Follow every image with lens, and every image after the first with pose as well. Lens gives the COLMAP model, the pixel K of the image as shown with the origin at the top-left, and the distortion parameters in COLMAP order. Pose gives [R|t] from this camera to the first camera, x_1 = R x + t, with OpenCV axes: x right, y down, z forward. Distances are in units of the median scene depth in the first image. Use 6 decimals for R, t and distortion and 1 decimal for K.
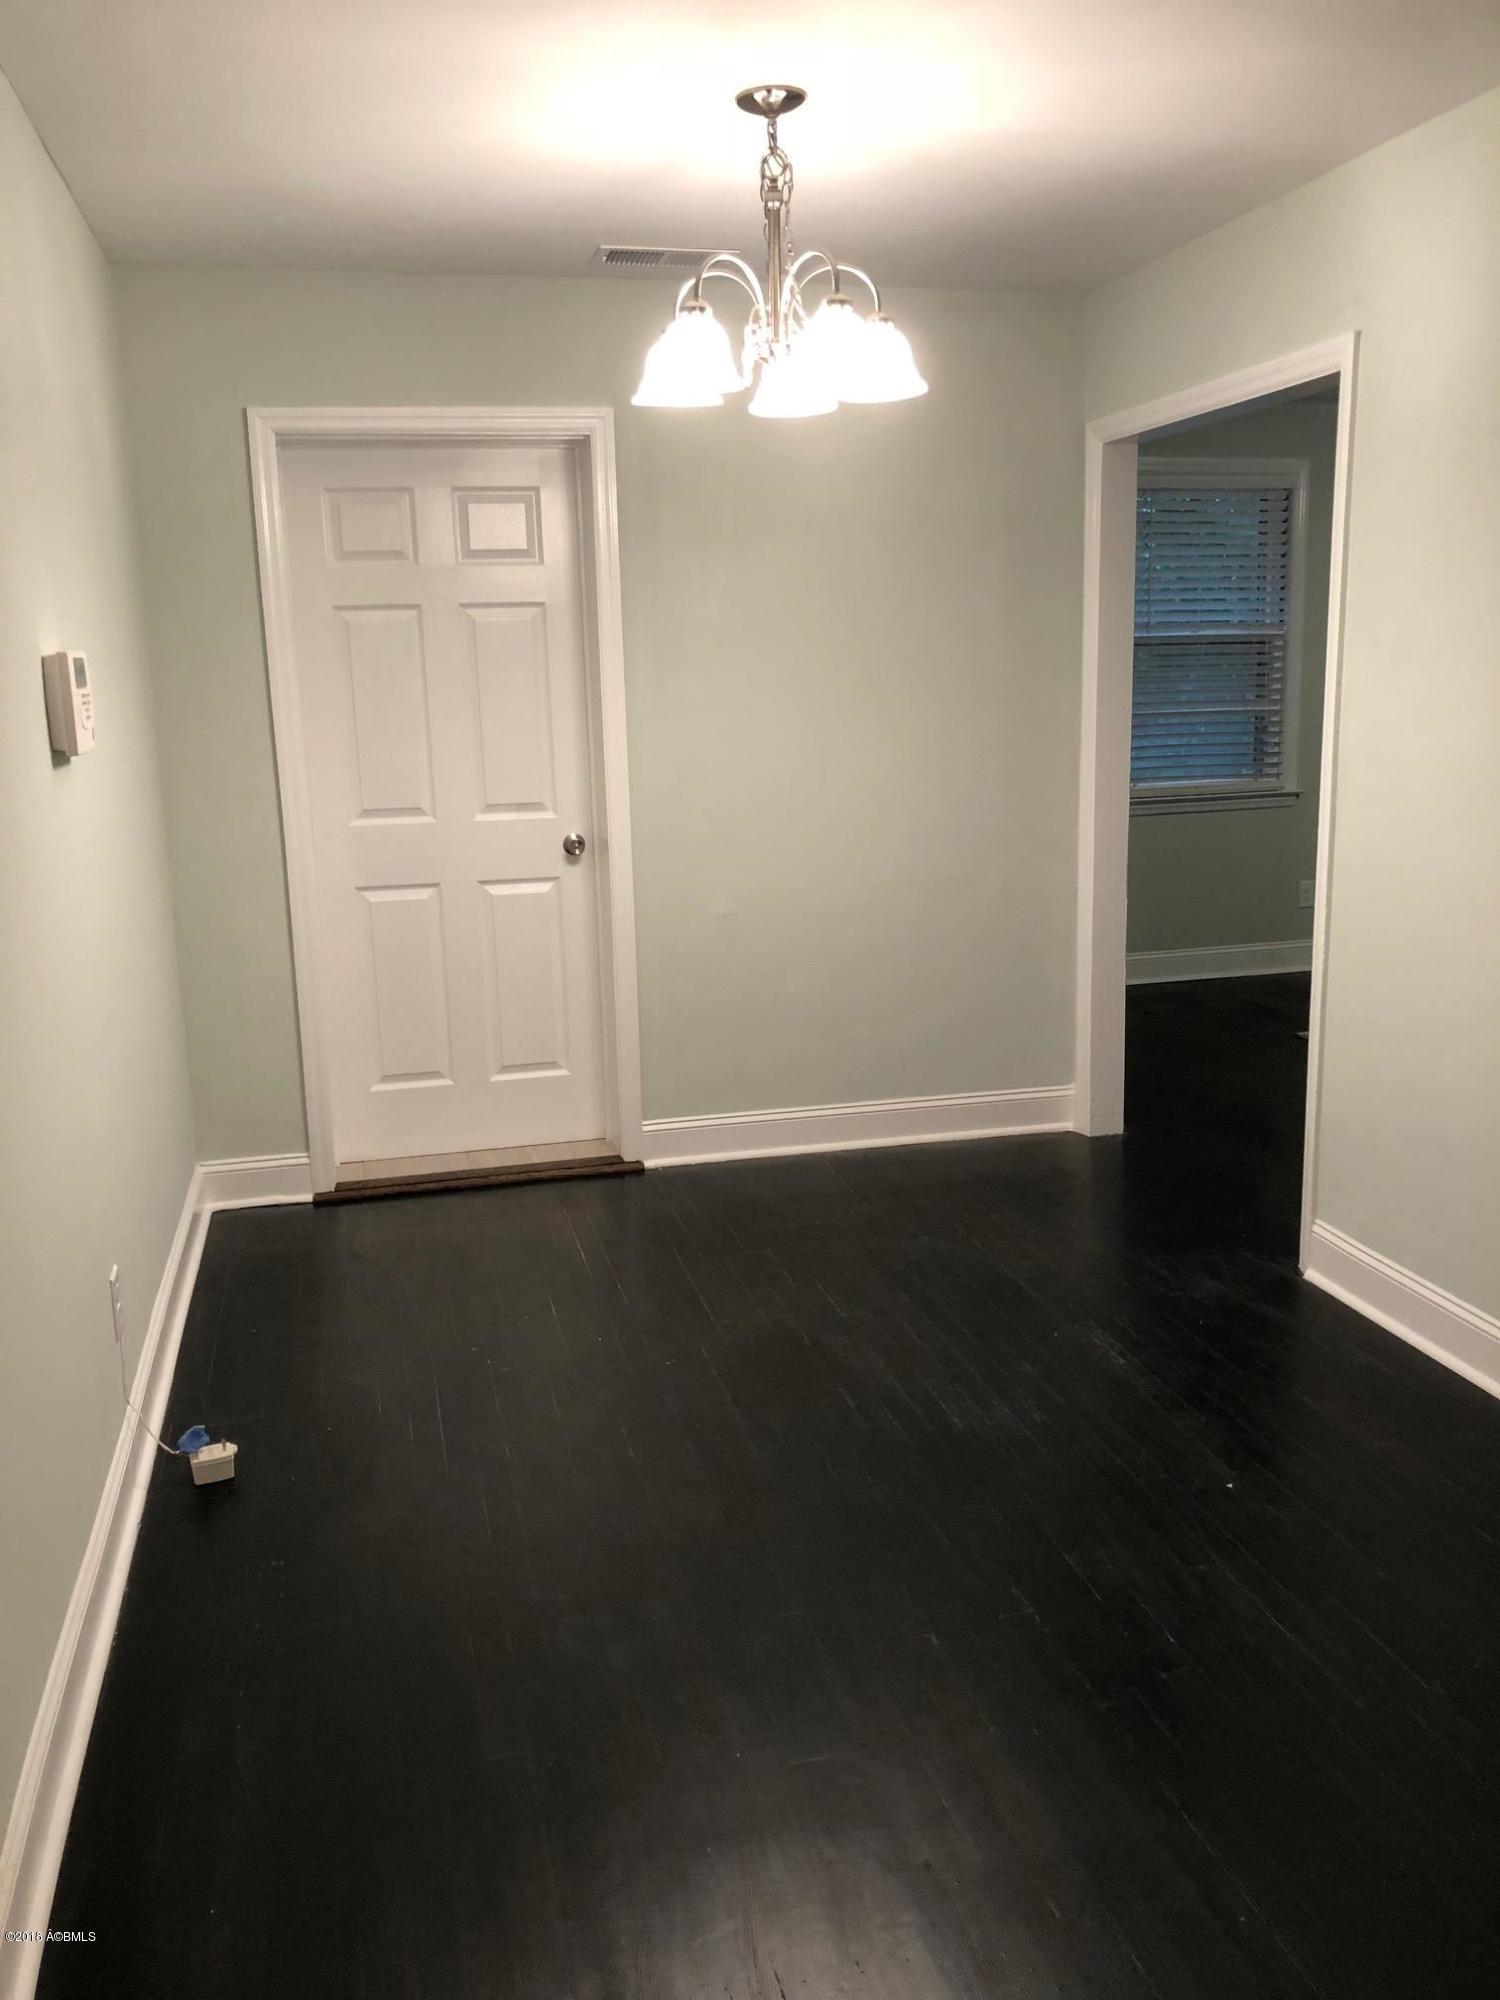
lens RADIAL K [[1617.7, 0, 749.3], [0, 1617.7, 996.7], [0, 0, 1]] dist [0.008006, -0.007497]
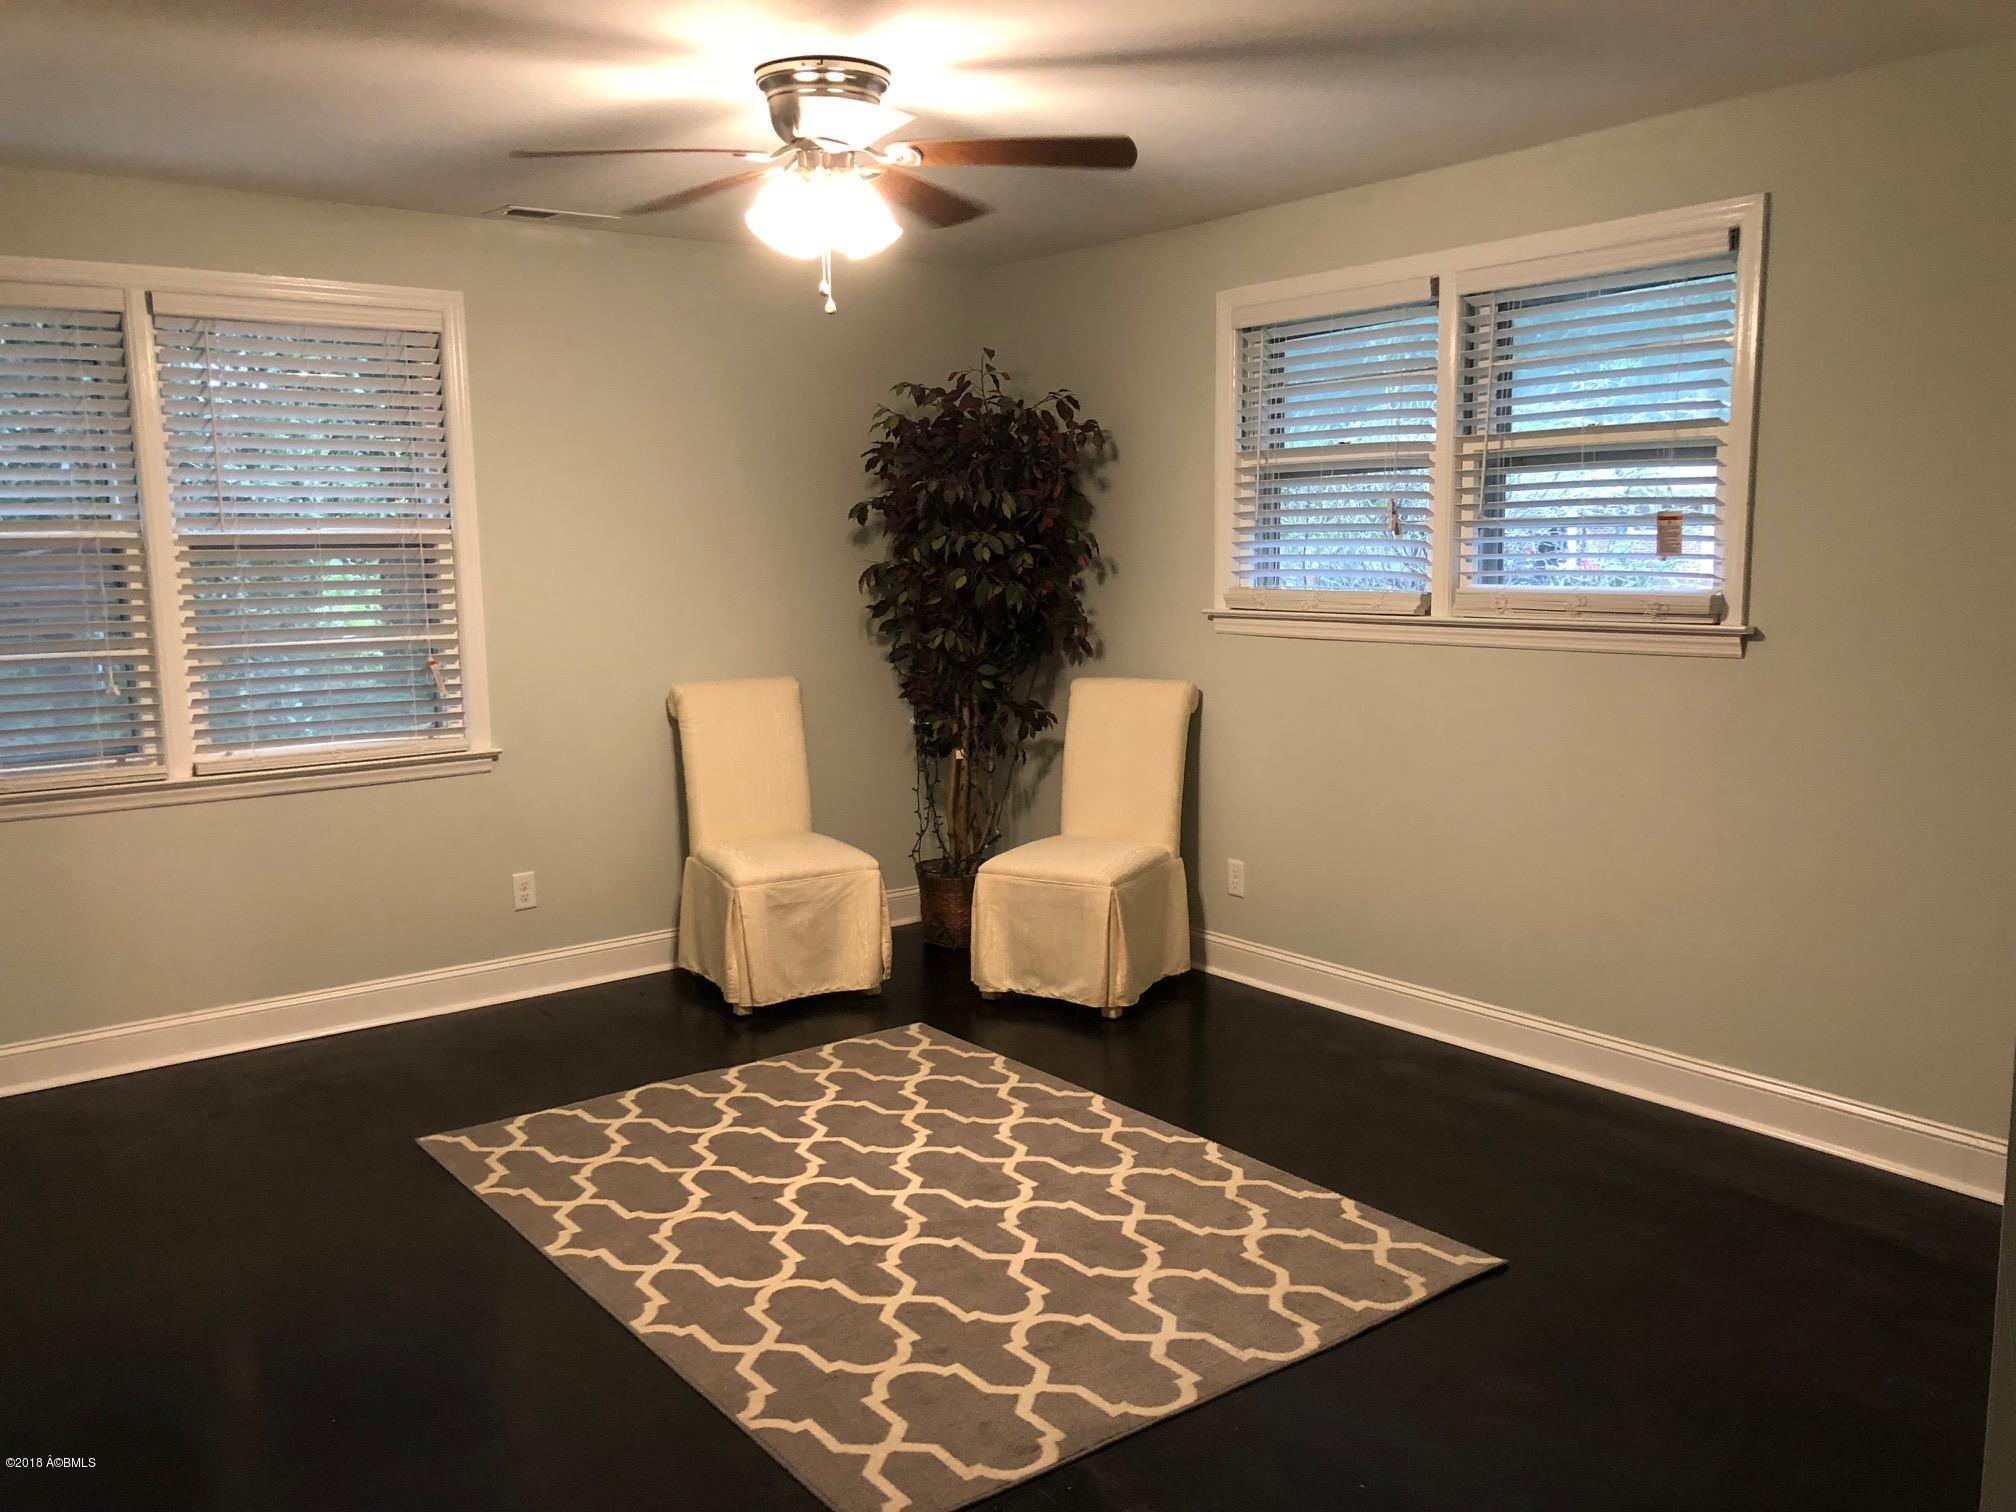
lens RADIAL K [[1630.7, 0, 1009.1], [0, 1630.7, 760.8], [0, 0, 1]] dist [0.008006, -0.007497]
pose [[0.986630, -0.026914, 0.160741, 0.452167], [0.039277, 0.996467, -0.074237, -0.061927], [-0.158175, 0.079557, 0.984201, 0.264934]]
